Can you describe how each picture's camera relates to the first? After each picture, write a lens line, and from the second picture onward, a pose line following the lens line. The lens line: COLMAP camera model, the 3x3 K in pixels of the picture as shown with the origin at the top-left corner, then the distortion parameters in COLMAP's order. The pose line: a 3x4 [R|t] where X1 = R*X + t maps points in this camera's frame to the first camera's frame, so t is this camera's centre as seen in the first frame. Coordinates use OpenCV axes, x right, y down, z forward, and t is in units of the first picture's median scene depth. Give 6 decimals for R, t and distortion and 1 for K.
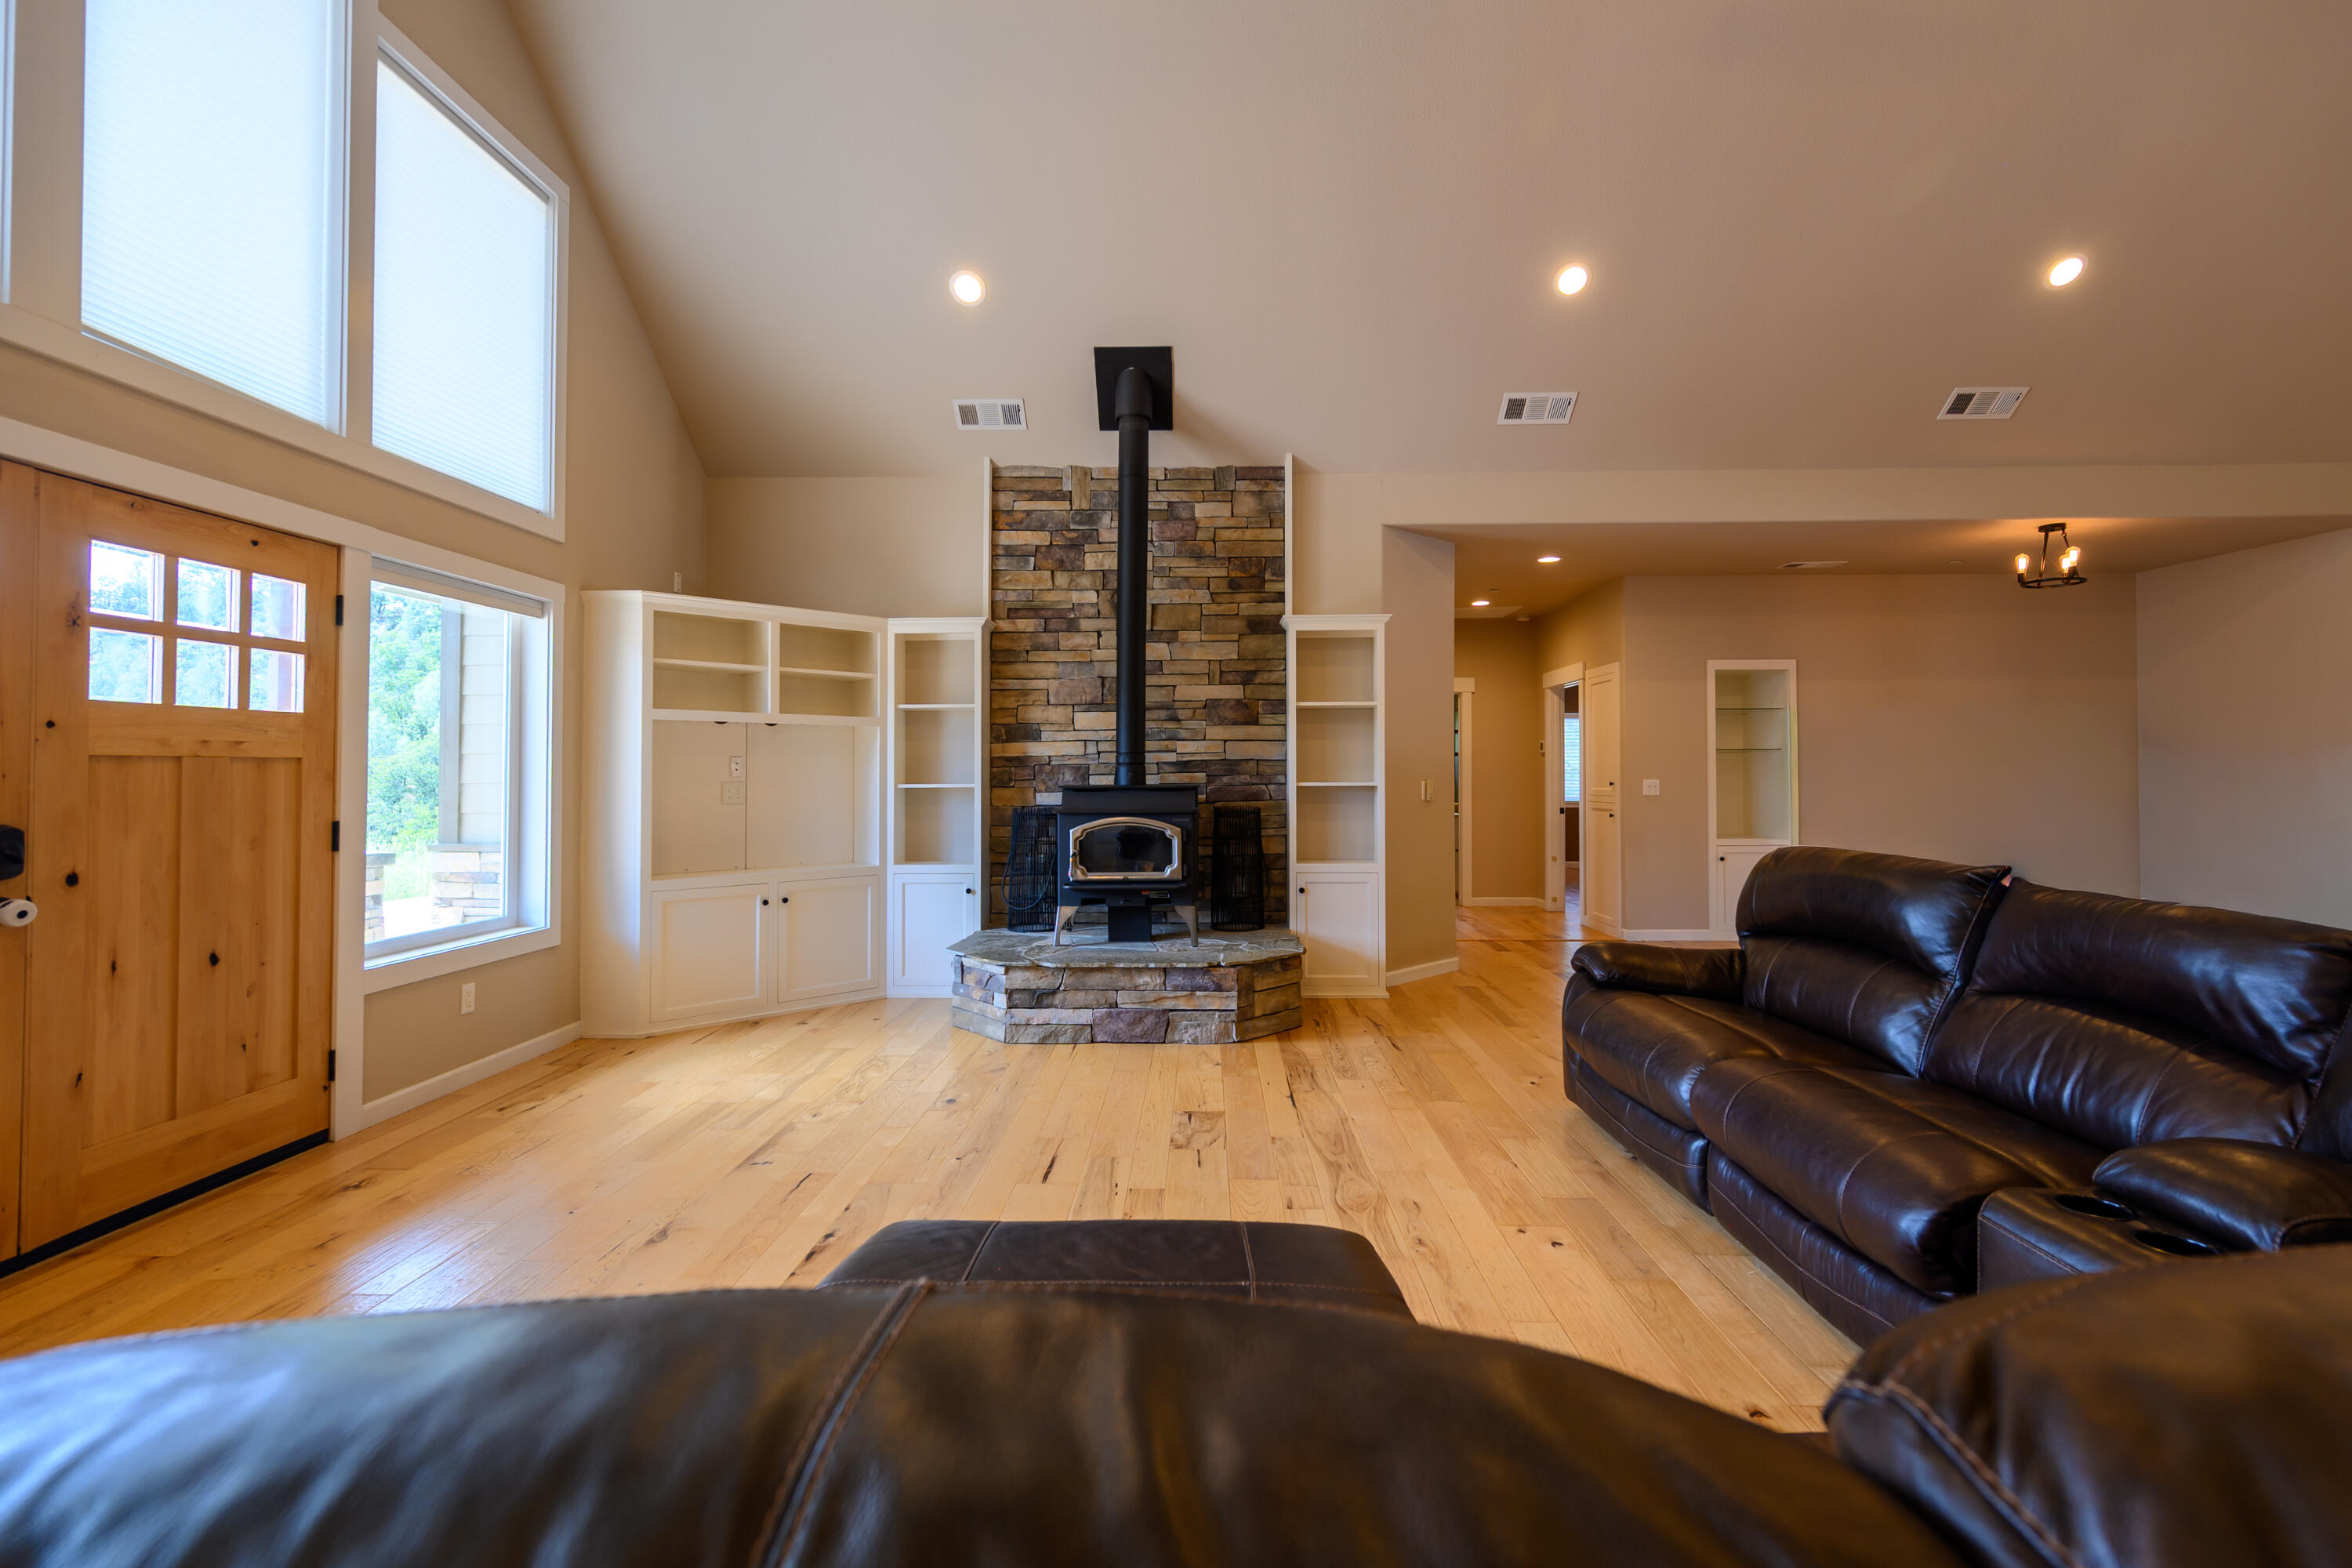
lens RADIAL K [[1049.3, 0, 1174.7], [0, 1049.3, 759.9], [0, 0, 1]] dist [0.002408, -0.000145]
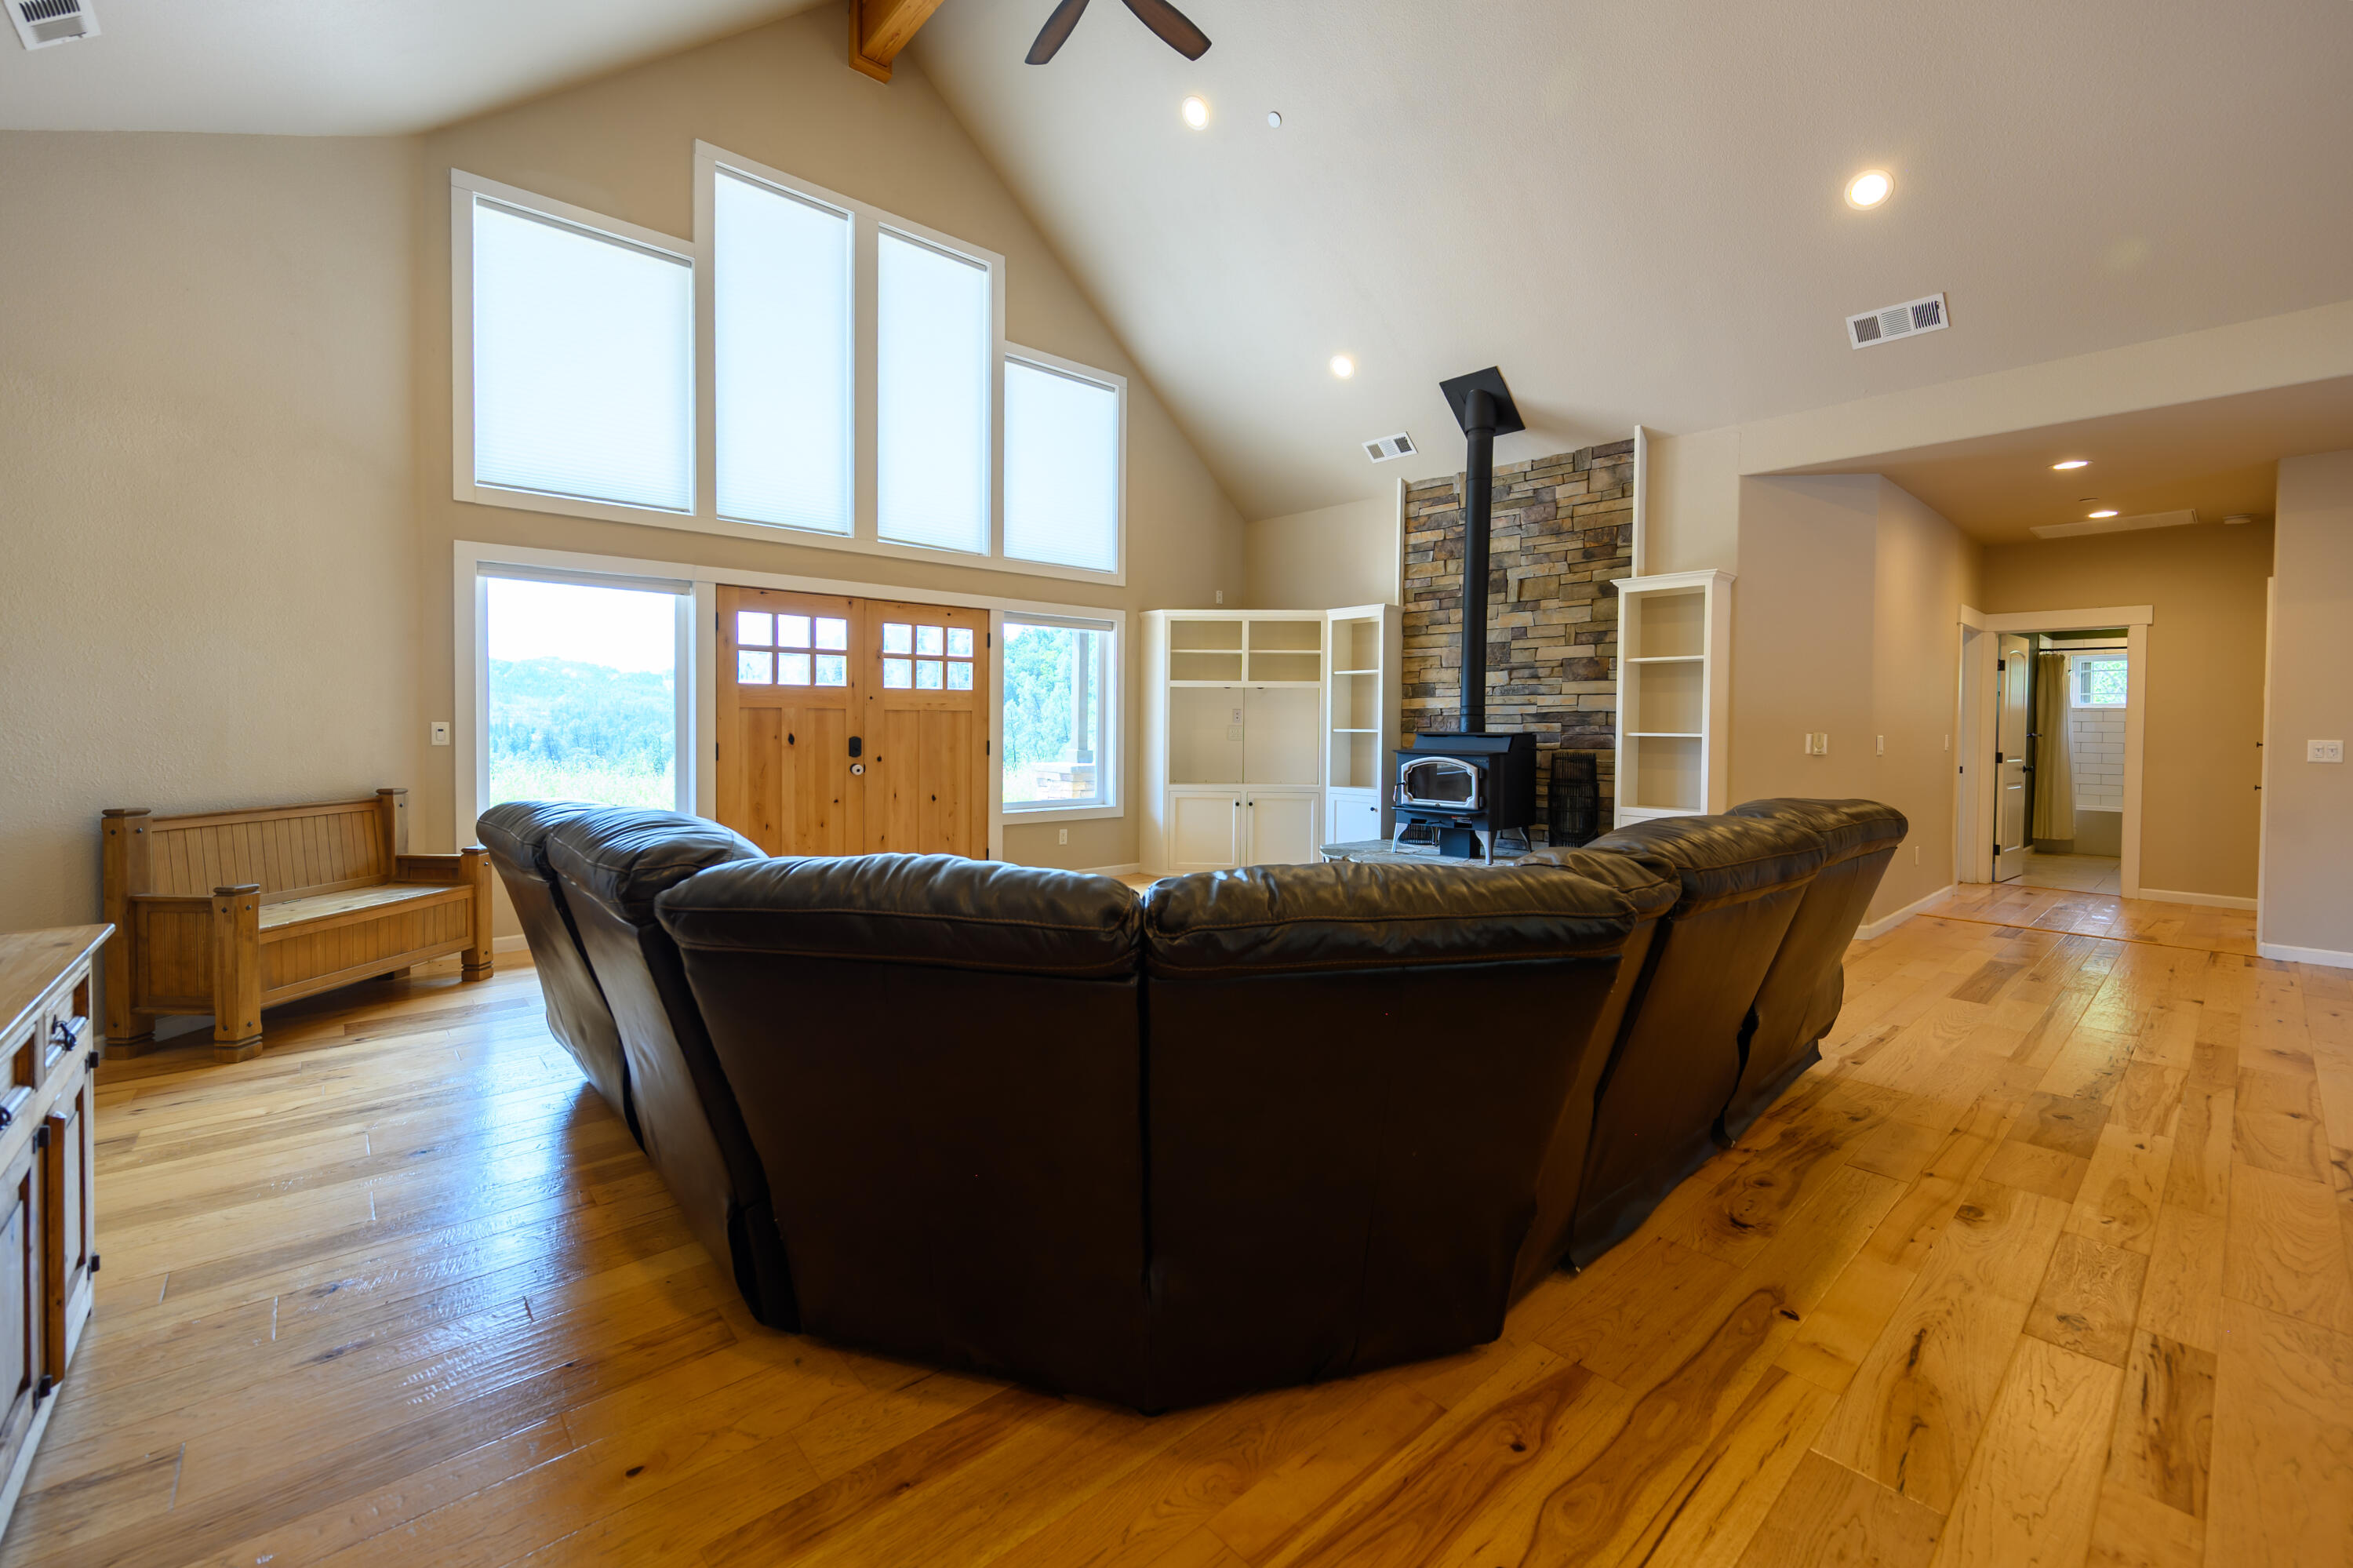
lens RADIAL K [[944.5, 0, 1144.5], [0, 944.5, 746.3], [0, 0, 1]] dist [-0.002420, -0.000087]
pose [[0.674905, 0.028053, -0.737371, 0.487871], [0.000311, 0.999266, 0.038301, -0.002010], [0.737905, -0.026079, 0.674401, -0.029379]]
